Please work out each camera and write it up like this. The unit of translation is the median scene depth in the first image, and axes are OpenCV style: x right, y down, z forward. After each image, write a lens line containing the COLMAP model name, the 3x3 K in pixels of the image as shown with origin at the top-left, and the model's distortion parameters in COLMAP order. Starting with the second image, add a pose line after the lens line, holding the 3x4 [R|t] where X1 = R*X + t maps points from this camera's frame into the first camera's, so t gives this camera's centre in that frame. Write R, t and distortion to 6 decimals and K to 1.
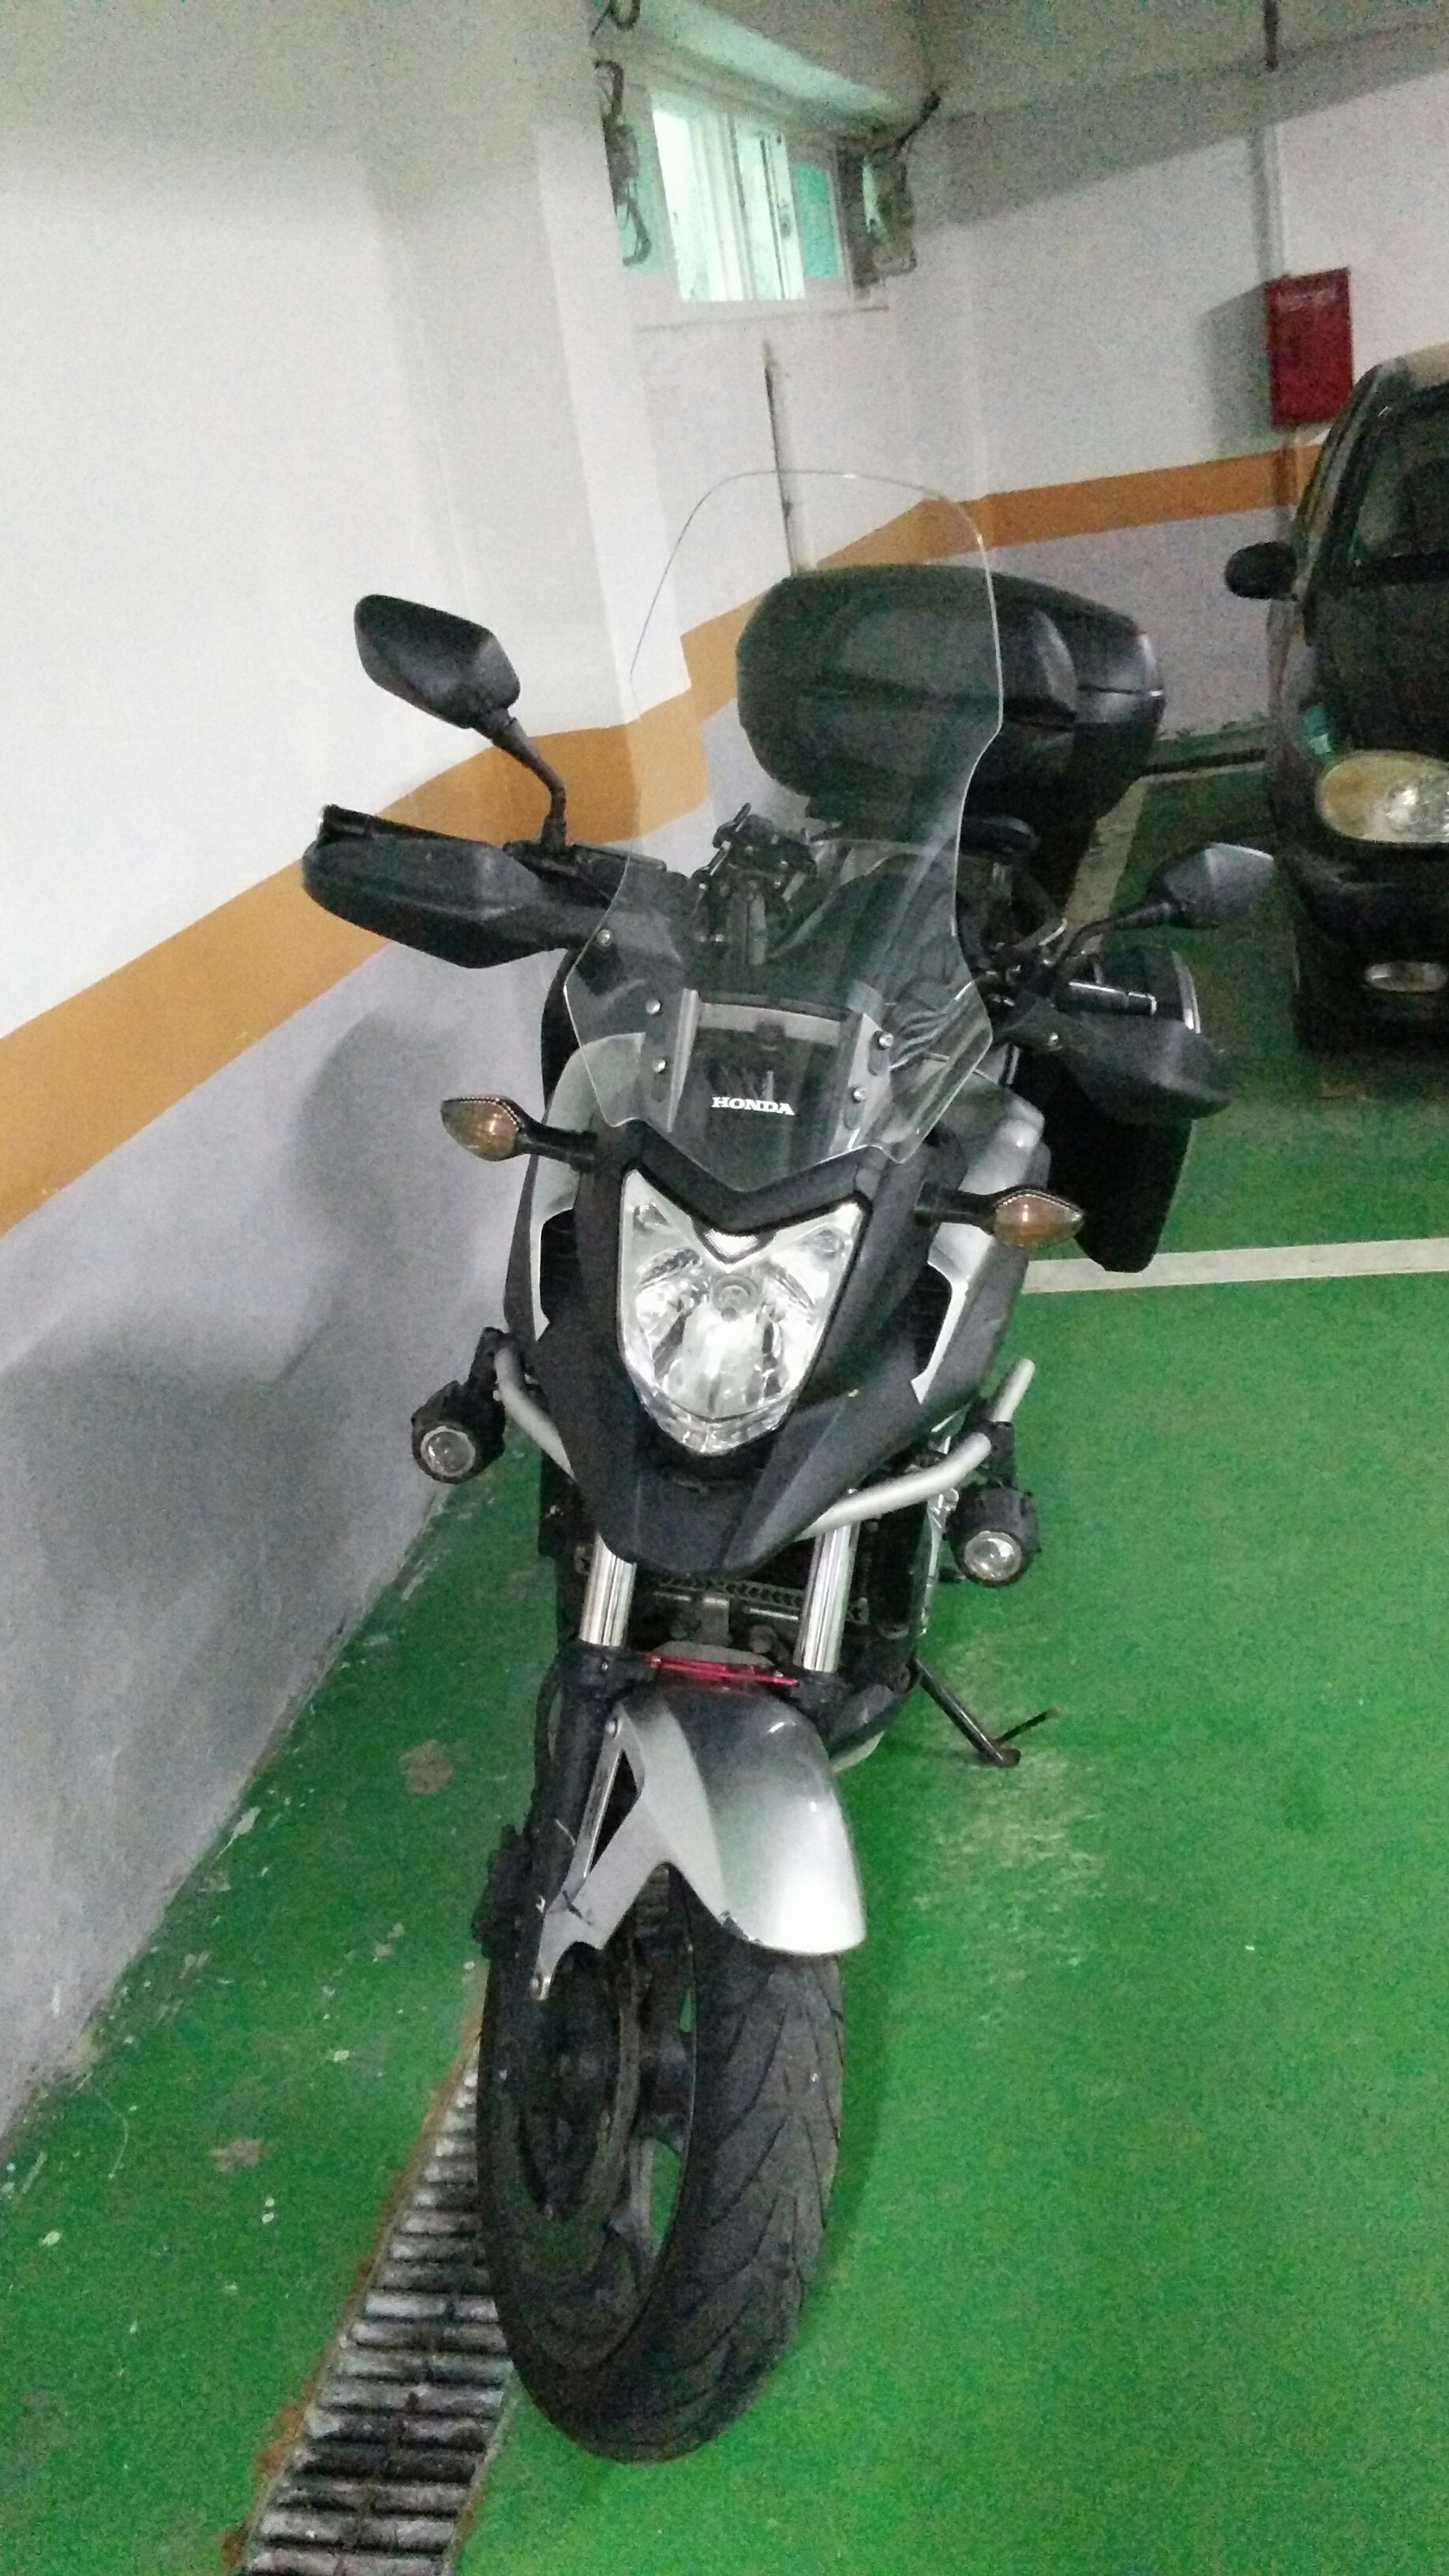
lens RADIAL K [[2590.9, 0, 724.5], [0, 2590.9, 1288.0], [0, 0, 1]] dist [0.101778, -0.166599]
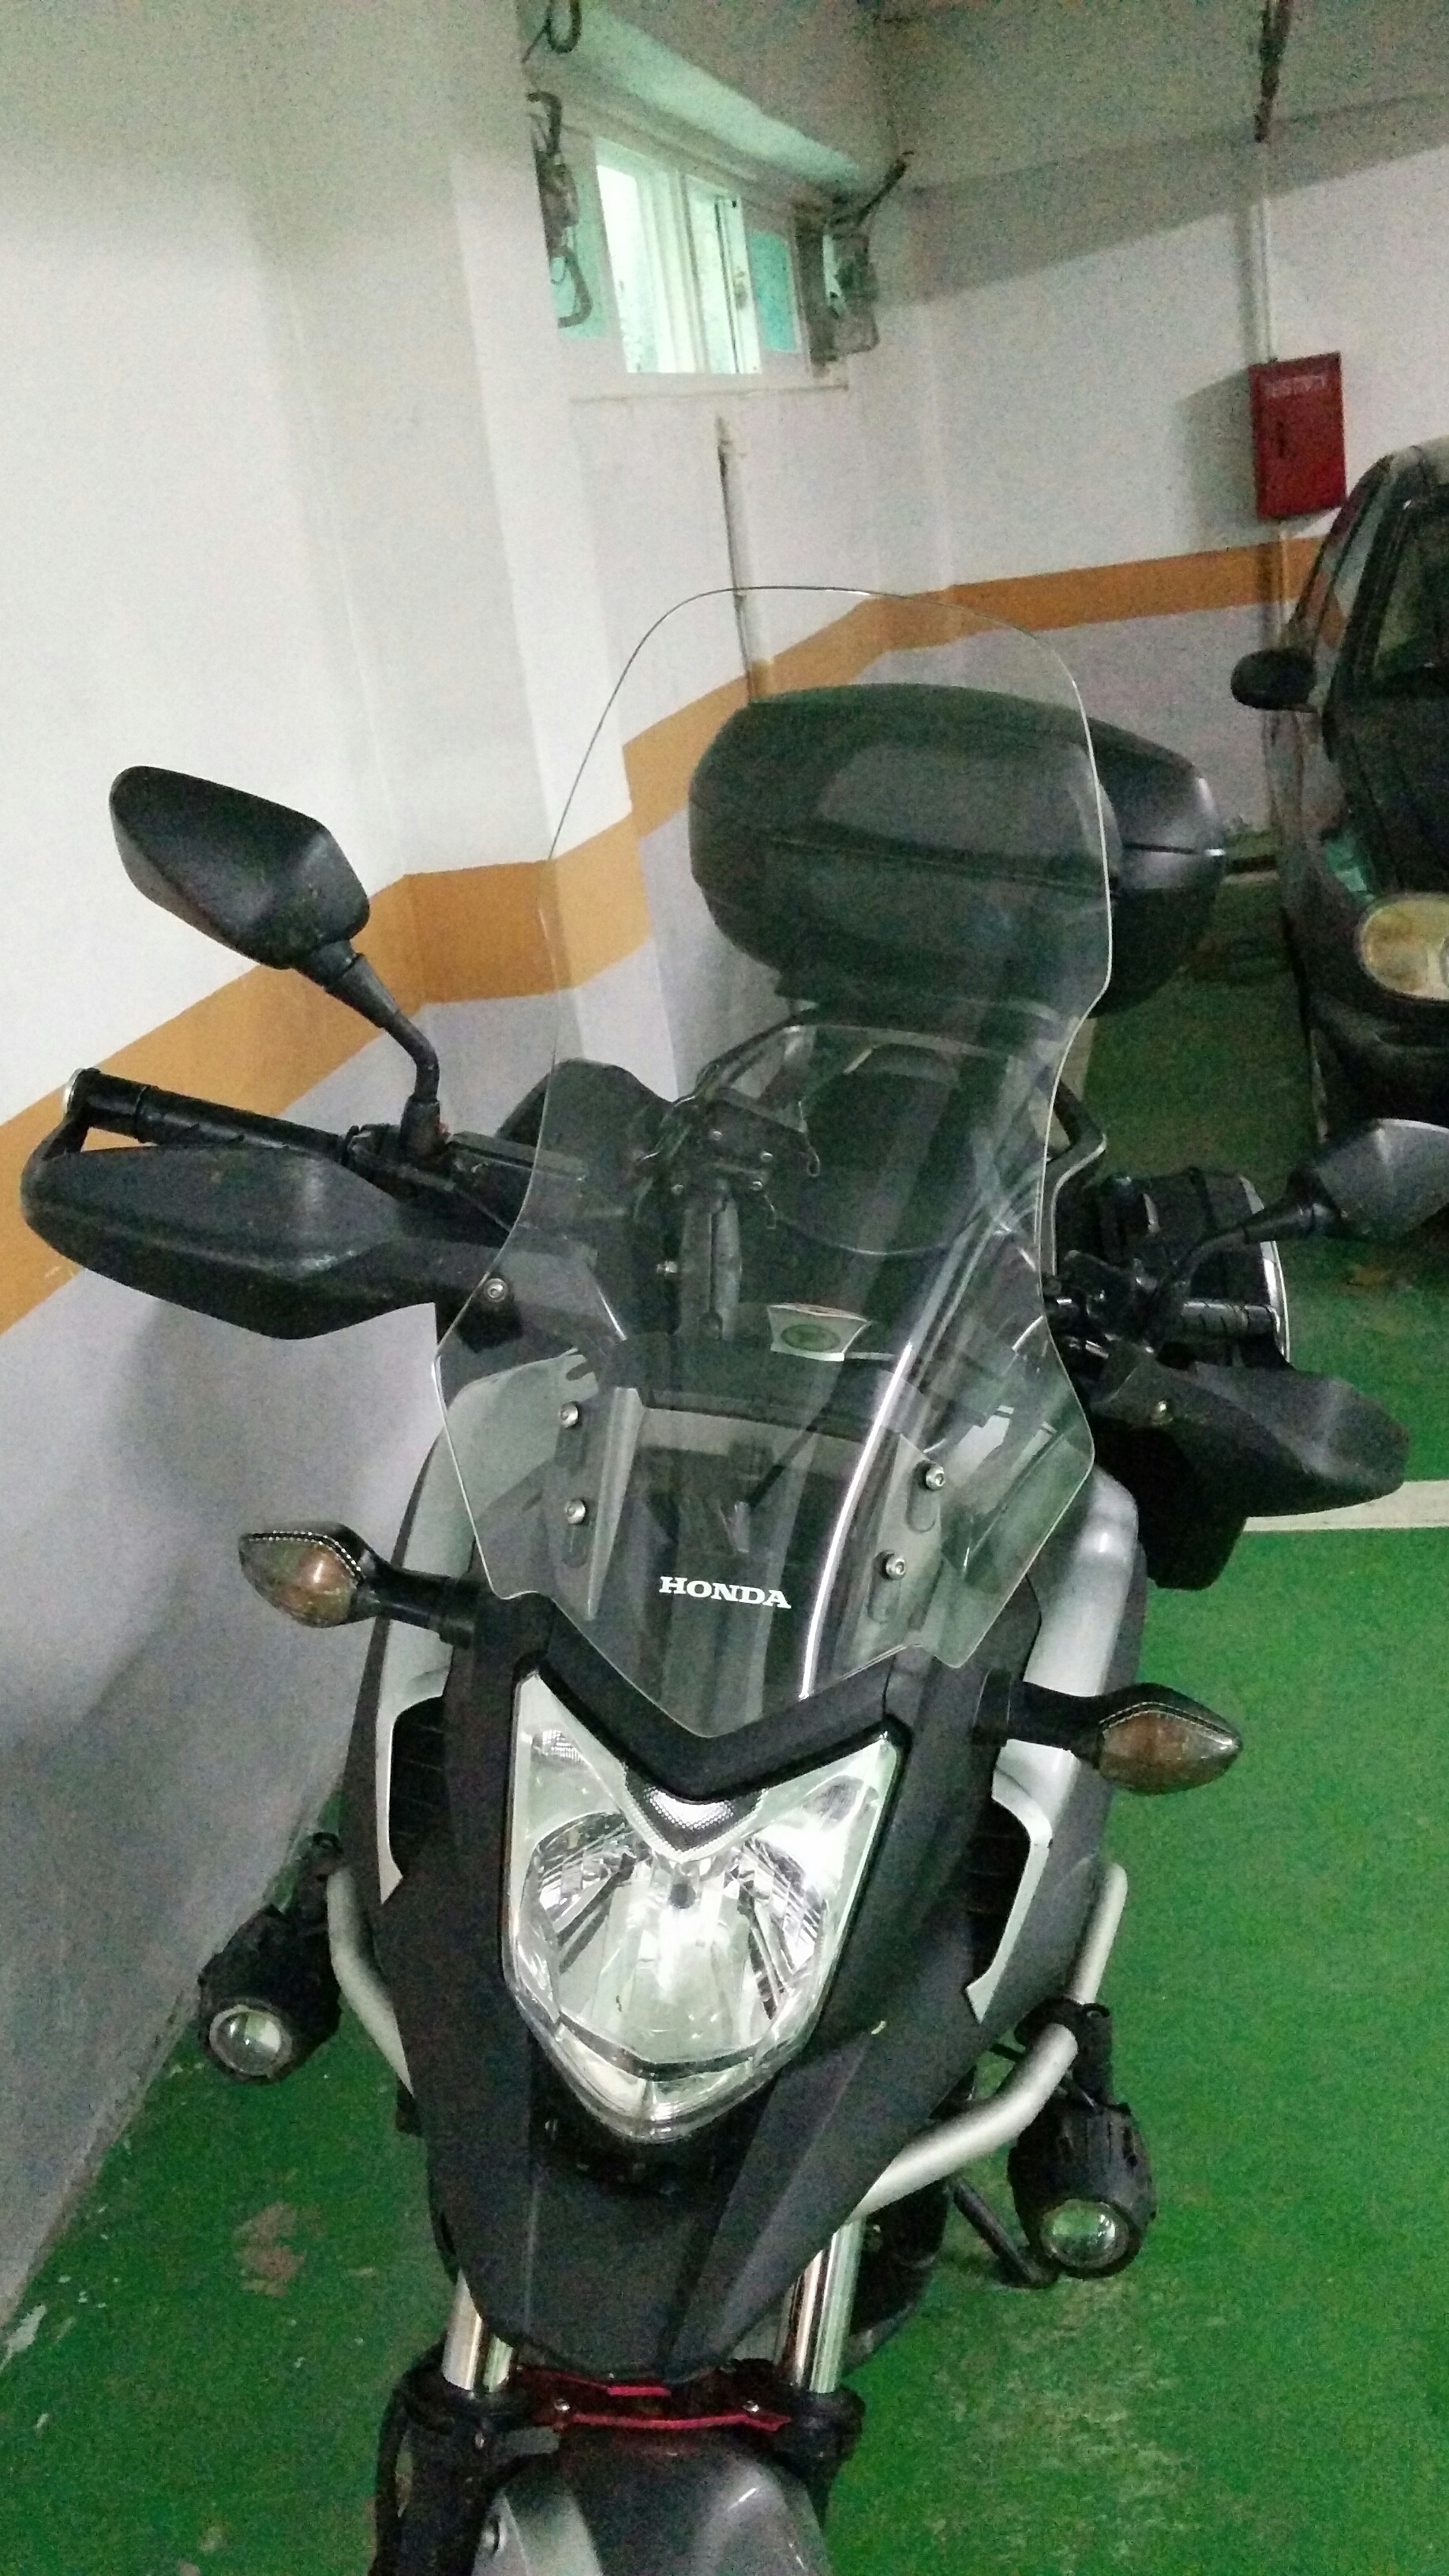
lens RADIAL K [[2675.6, 0, 724.5], [0, 2675.6, 1288.0], [0, 0, 1]] dist [0.055313, -0.011394]
pose [[0.999698, 0.009040, 0.022846, -0.001885], [-0.008214, 0.999318, -0.035995, -0.050693], [-0.023156, 0.035797, 0.999091, 0.149964]]
